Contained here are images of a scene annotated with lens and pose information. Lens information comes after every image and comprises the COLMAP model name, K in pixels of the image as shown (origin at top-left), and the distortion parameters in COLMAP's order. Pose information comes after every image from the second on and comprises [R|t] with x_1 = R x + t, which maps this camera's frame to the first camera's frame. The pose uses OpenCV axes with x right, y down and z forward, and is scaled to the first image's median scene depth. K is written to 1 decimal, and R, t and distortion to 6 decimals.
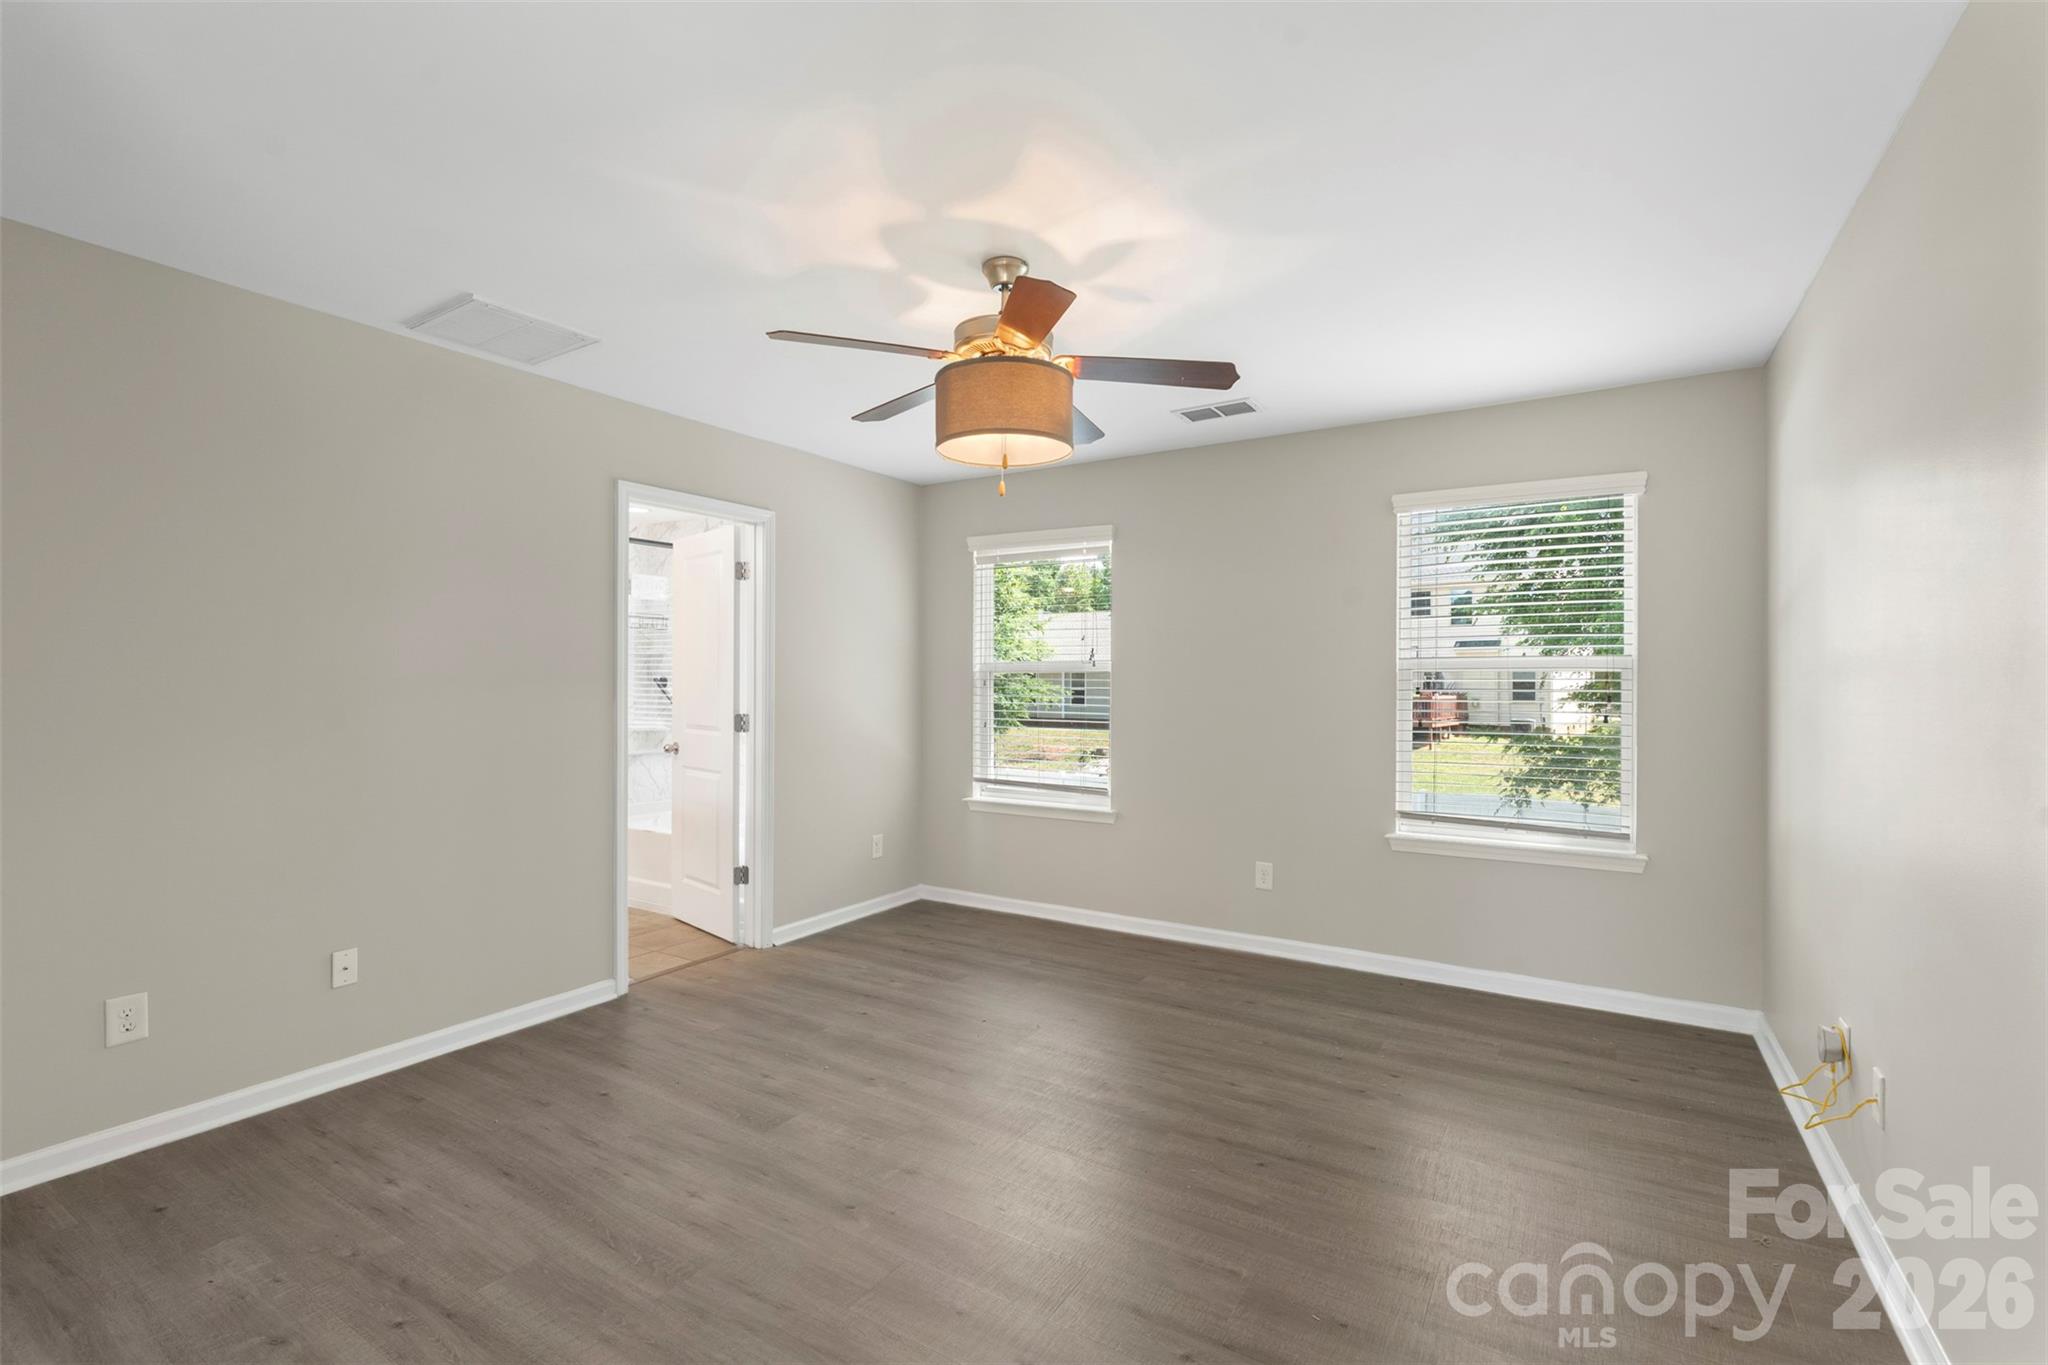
lens RADIAL K [[886.9, 0, 1024.0], [0, 886.9, 682.5], [0, 0, 1]] dist [-0.009171, 0.000320]
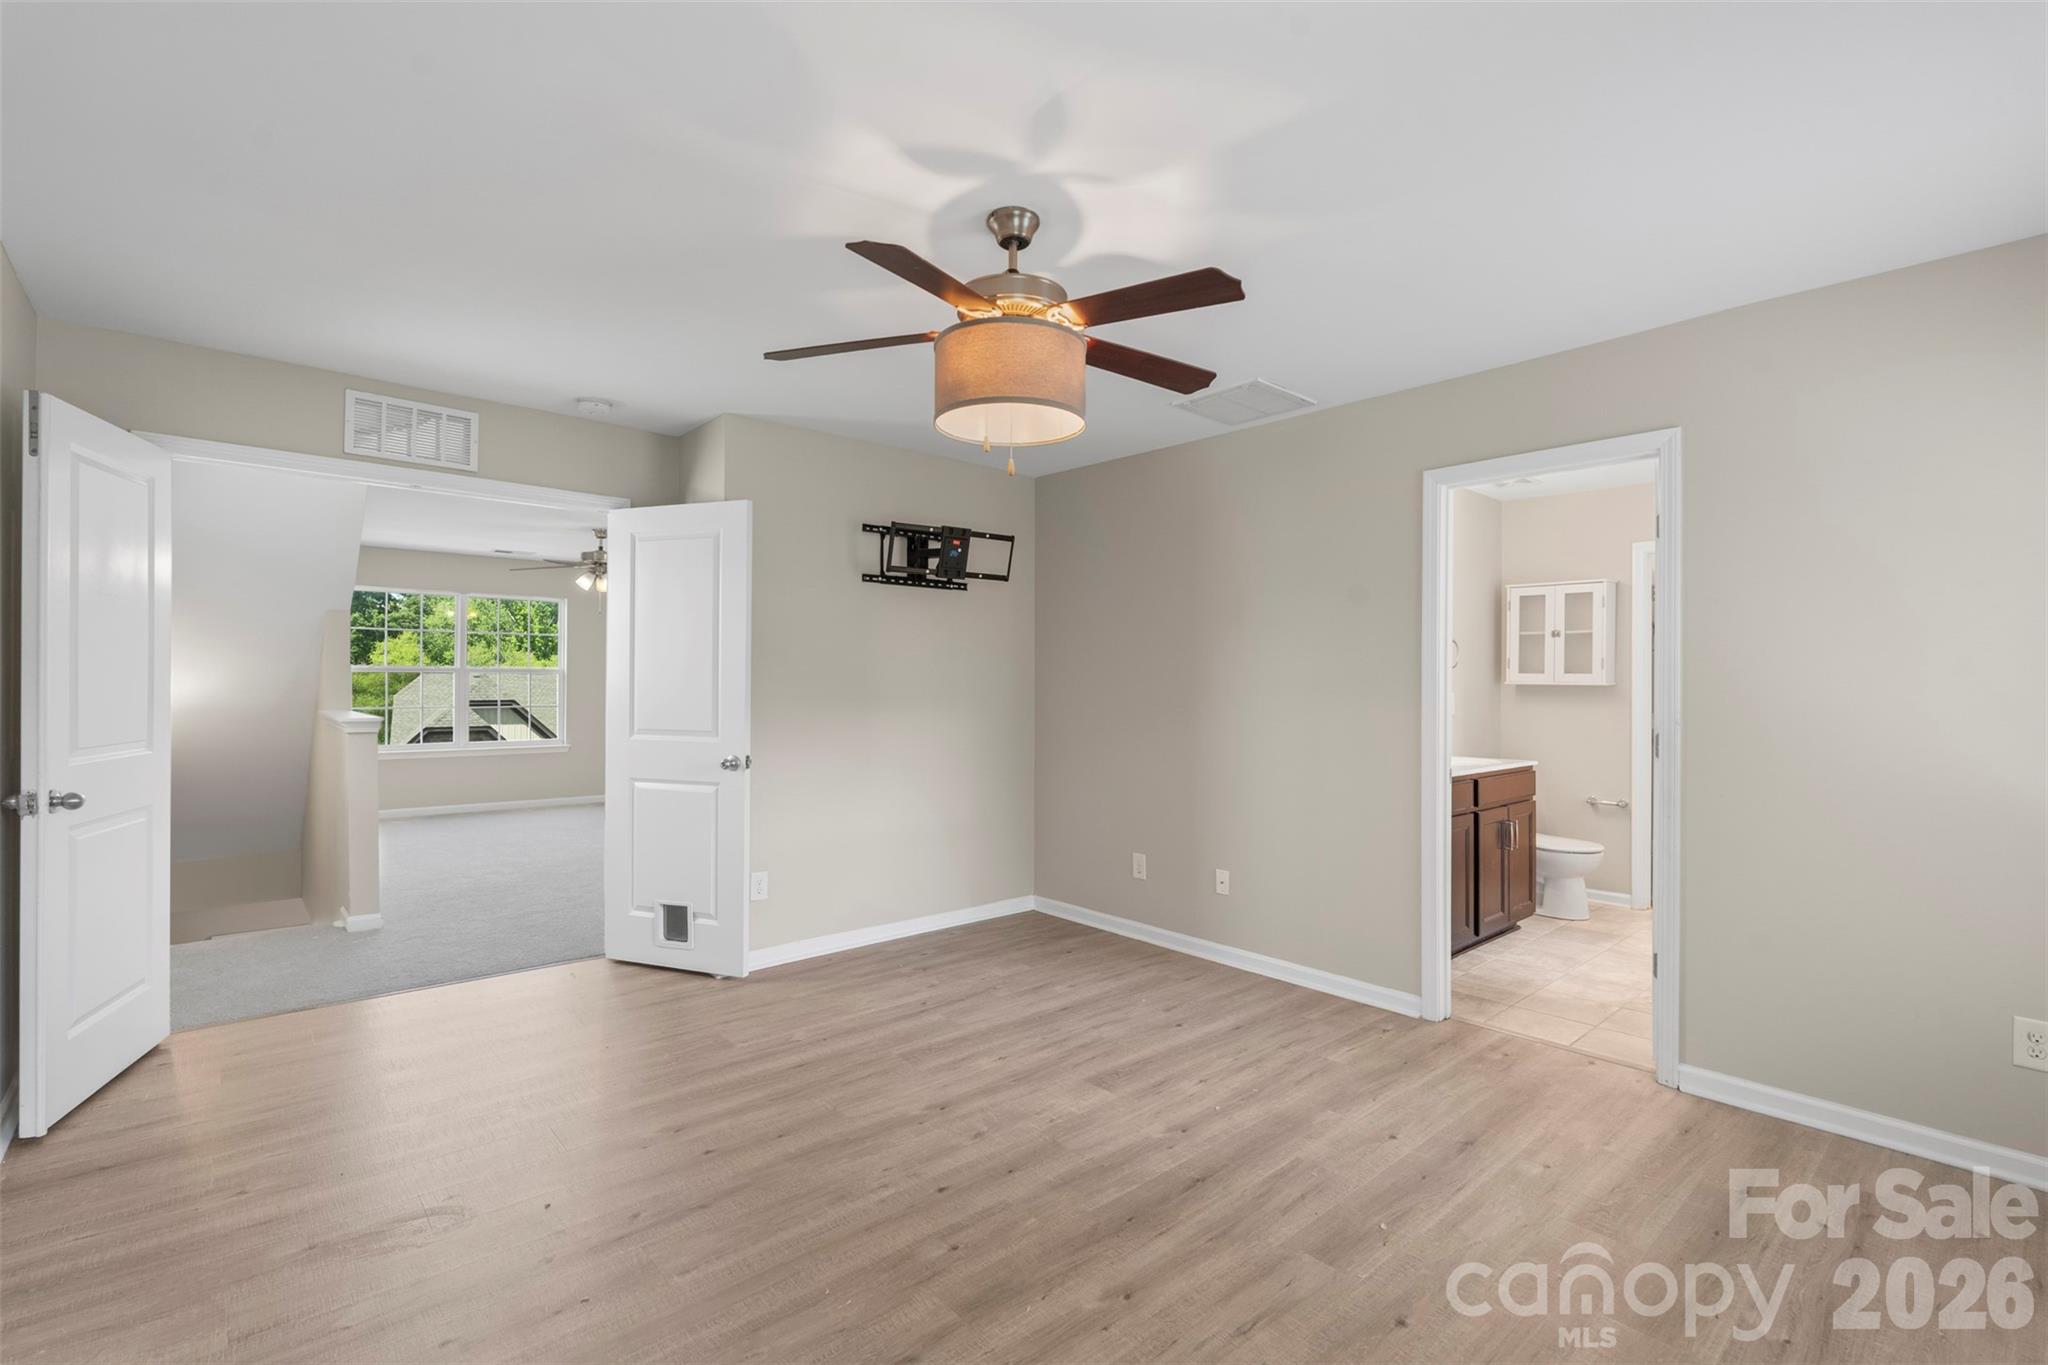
lens RADIAL K [[886.9, 0, 1024.0], [0, 886.9, 682.5], [0, 0, 1]] dist [-0.009171, 0.000320]
pose [[-0.257807, -0.003002, -0.966192, 0.760685], [-0.005345, 0.999984, -0.001681, 0.000872], [0.966182, 0.004731, -0.257819, 1.119107]]
